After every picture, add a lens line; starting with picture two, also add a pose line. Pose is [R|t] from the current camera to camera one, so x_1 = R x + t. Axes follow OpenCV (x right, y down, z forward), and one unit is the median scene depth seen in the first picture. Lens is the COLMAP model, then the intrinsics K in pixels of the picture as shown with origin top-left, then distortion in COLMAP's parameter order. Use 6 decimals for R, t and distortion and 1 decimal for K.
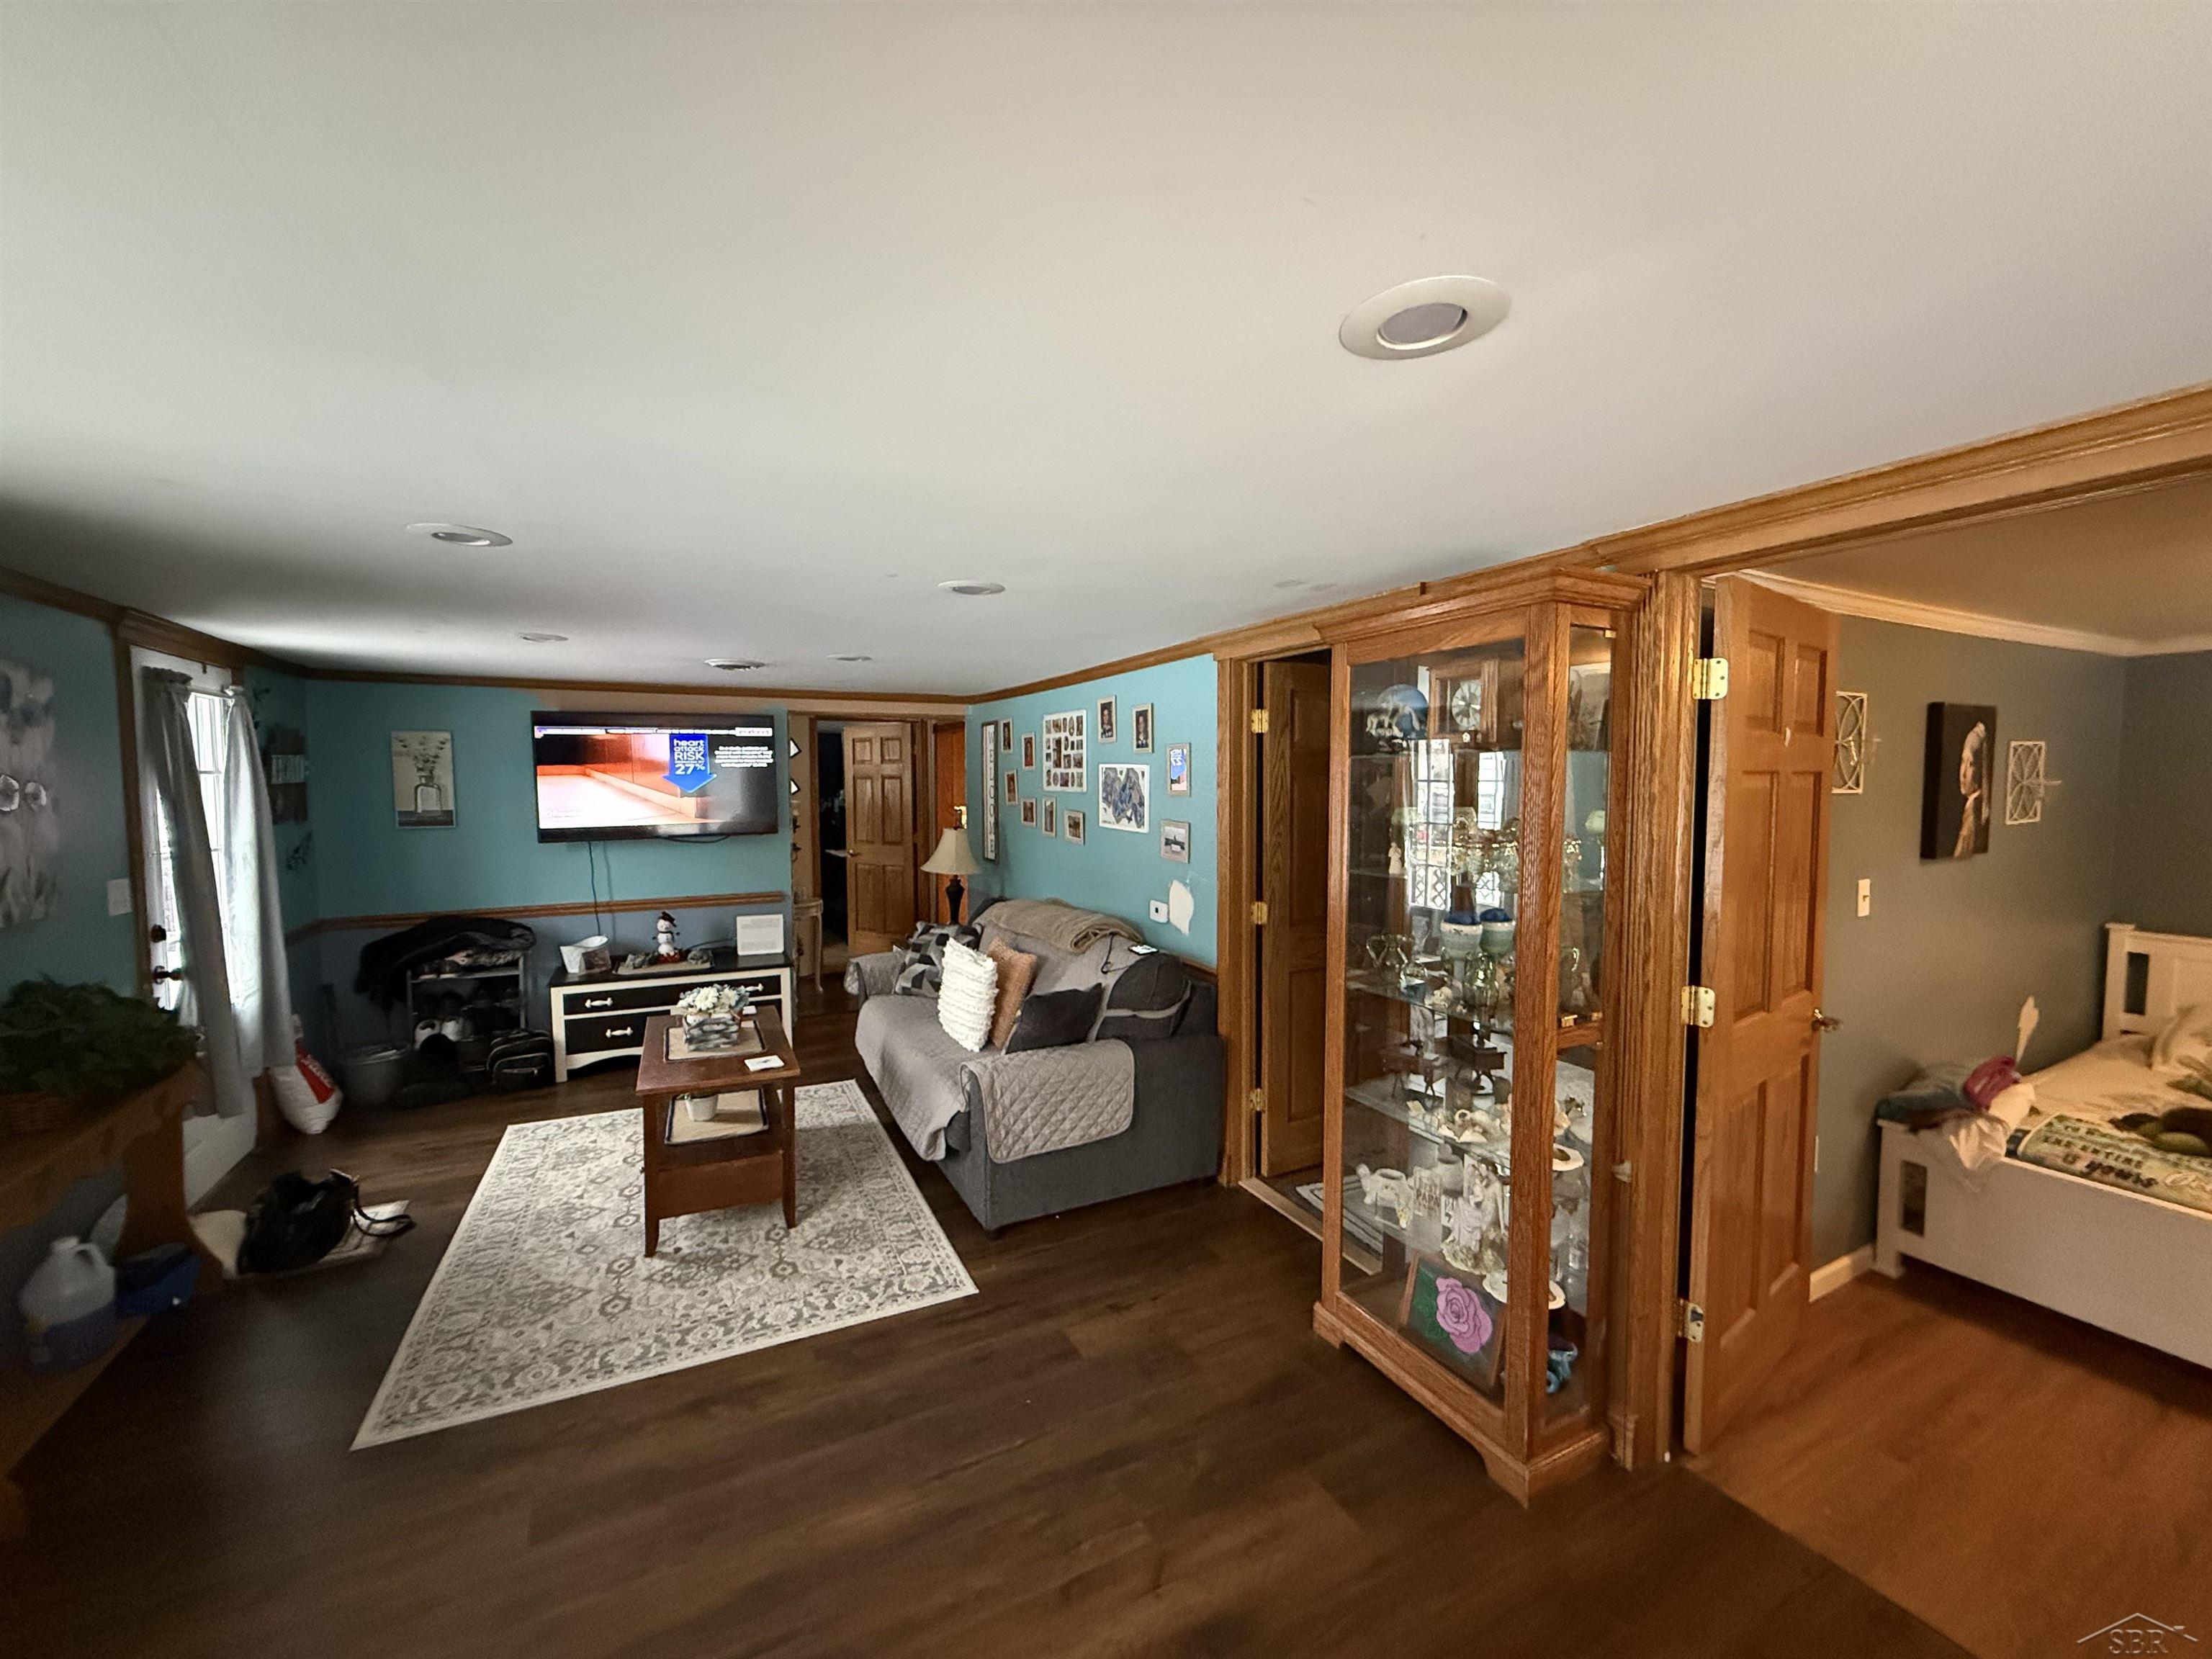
lens RADIAL K [[880.7, 0, 1103.1], [0, 880.7, 836.1], [0, 0, 1]] dist [-0.002582, 0.000058]
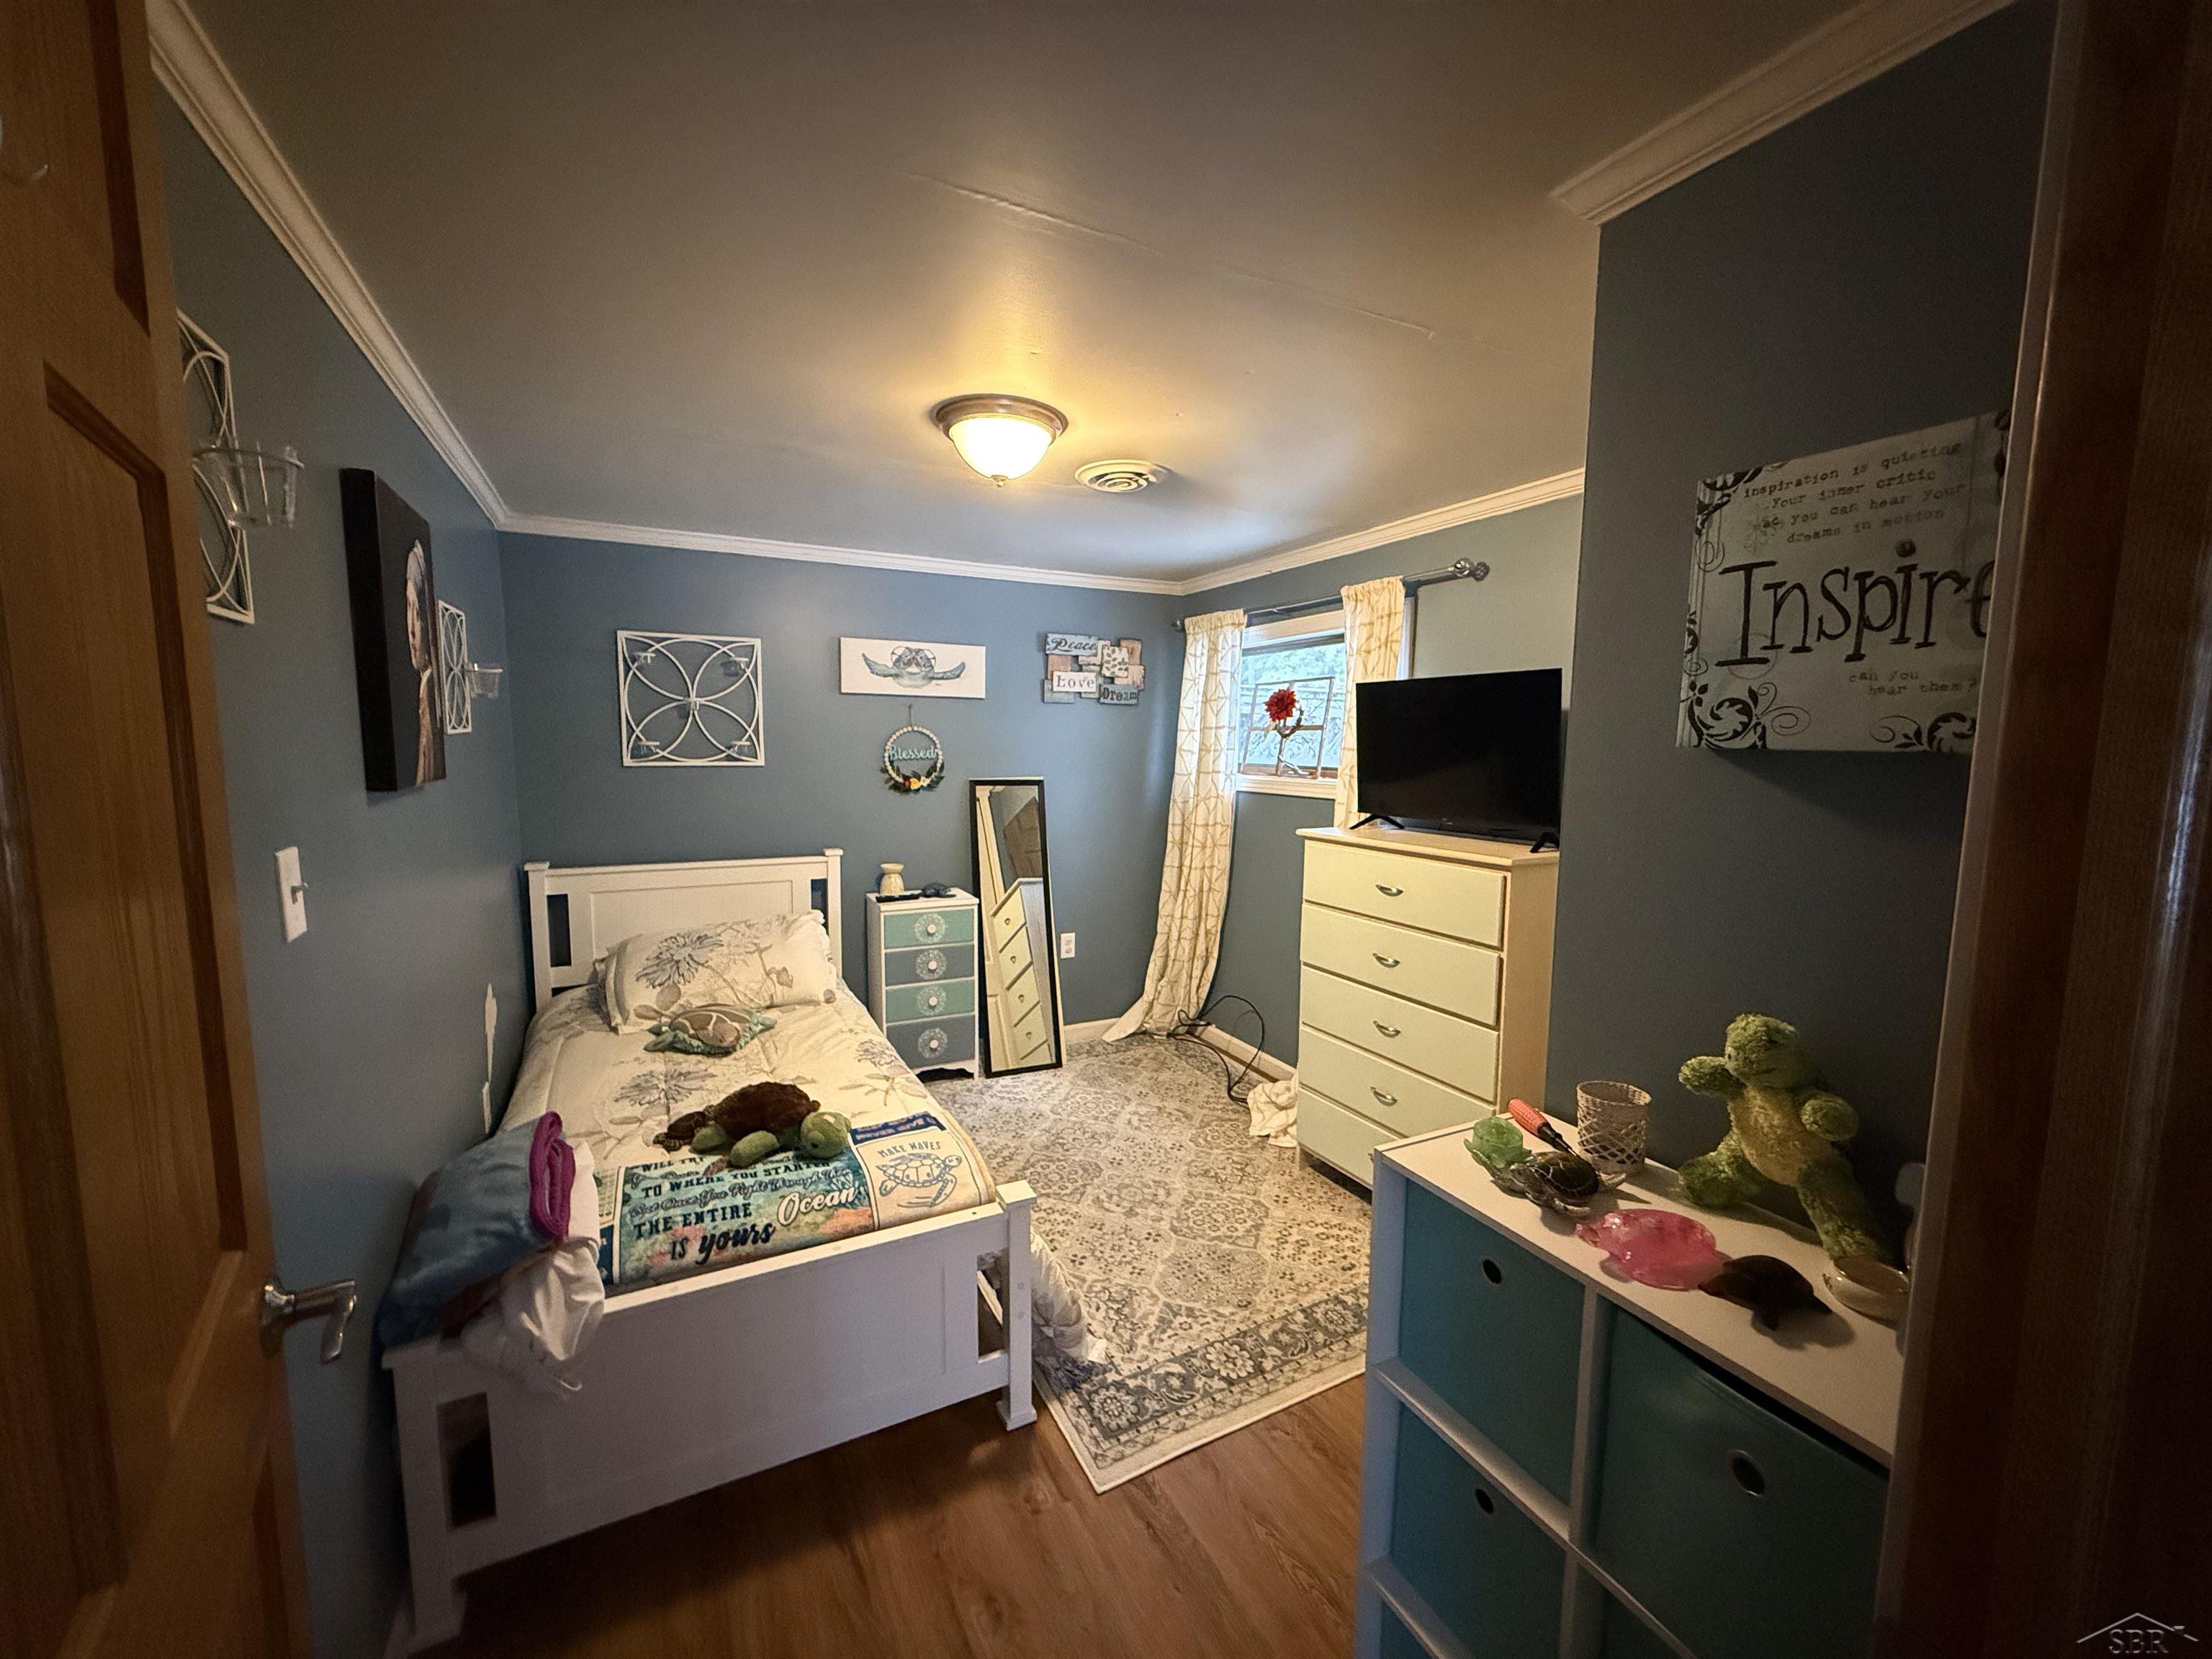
lens RADIAL K [[880.7, 0, 1102.6], [0, 880.7, 836.0], [0, 0, 1]] dist [-0.002582, 0.000058]
pose [[0.007529, -0.105948, 0.994343, 0.482188], [0.052134, 0.993061, 0.105417, 0.021551], [-0.998612, 0.051045, 0.013001, 0.639013]]
